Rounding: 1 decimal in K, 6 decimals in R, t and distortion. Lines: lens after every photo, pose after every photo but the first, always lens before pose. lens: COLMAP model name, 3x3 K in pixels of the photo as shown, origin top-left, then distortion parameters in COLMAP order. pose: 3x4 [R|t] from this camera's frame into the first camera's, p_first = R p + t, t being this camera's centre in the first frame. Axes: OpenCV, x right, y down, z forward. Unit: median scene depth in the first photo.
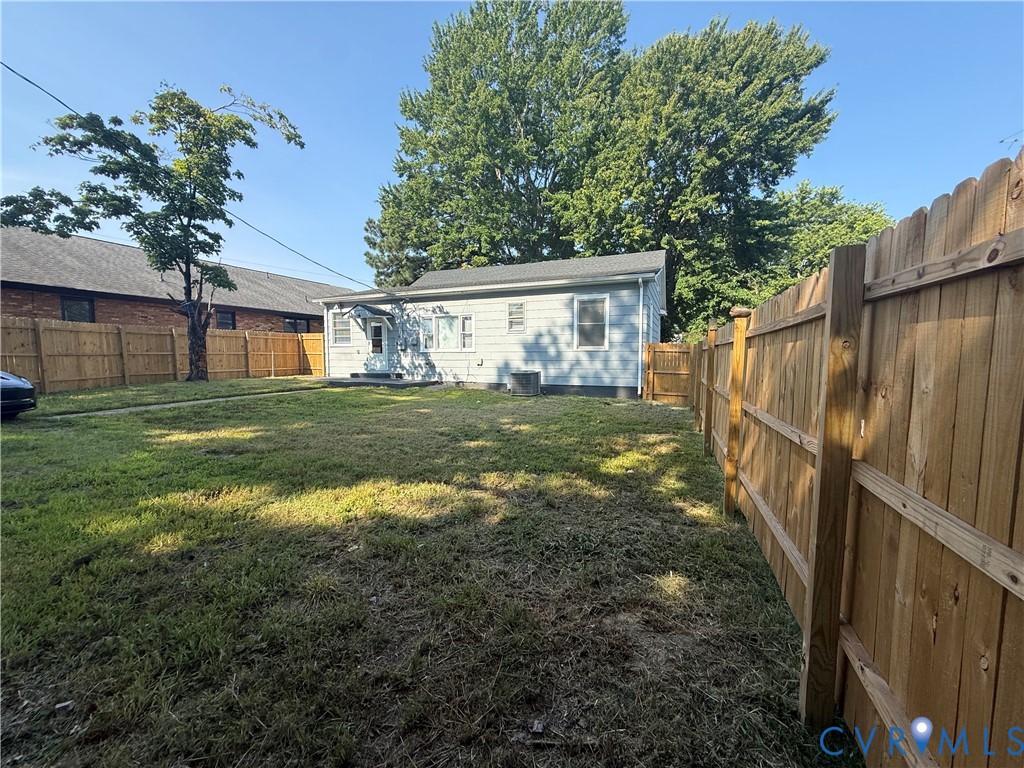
lens RADIAL K [[410.8, 0, 510.3], [0, 410.8, 387.8], [0, 0, 1]] dist [-0.000288, -0.000274]
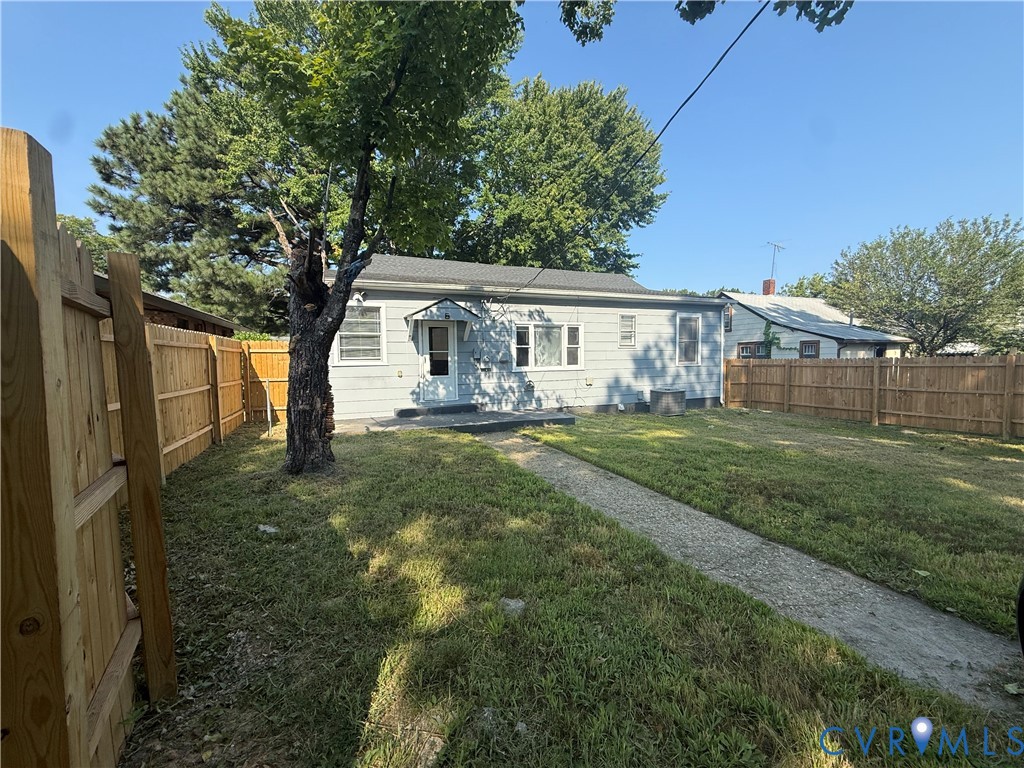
lens RADIAL K [[410.8, 0, 514.8], [0, 410.8, 380.7], [0, 0, 1]] dist [-0.000288, -0.000274]
pose [[0.692019, -0.049634, 0.720171, -1.018218], [0.076707, 0.997041, -0.004993, -0.090069], [-0.717792, 0.058697, 0.693779, 0.674032]]
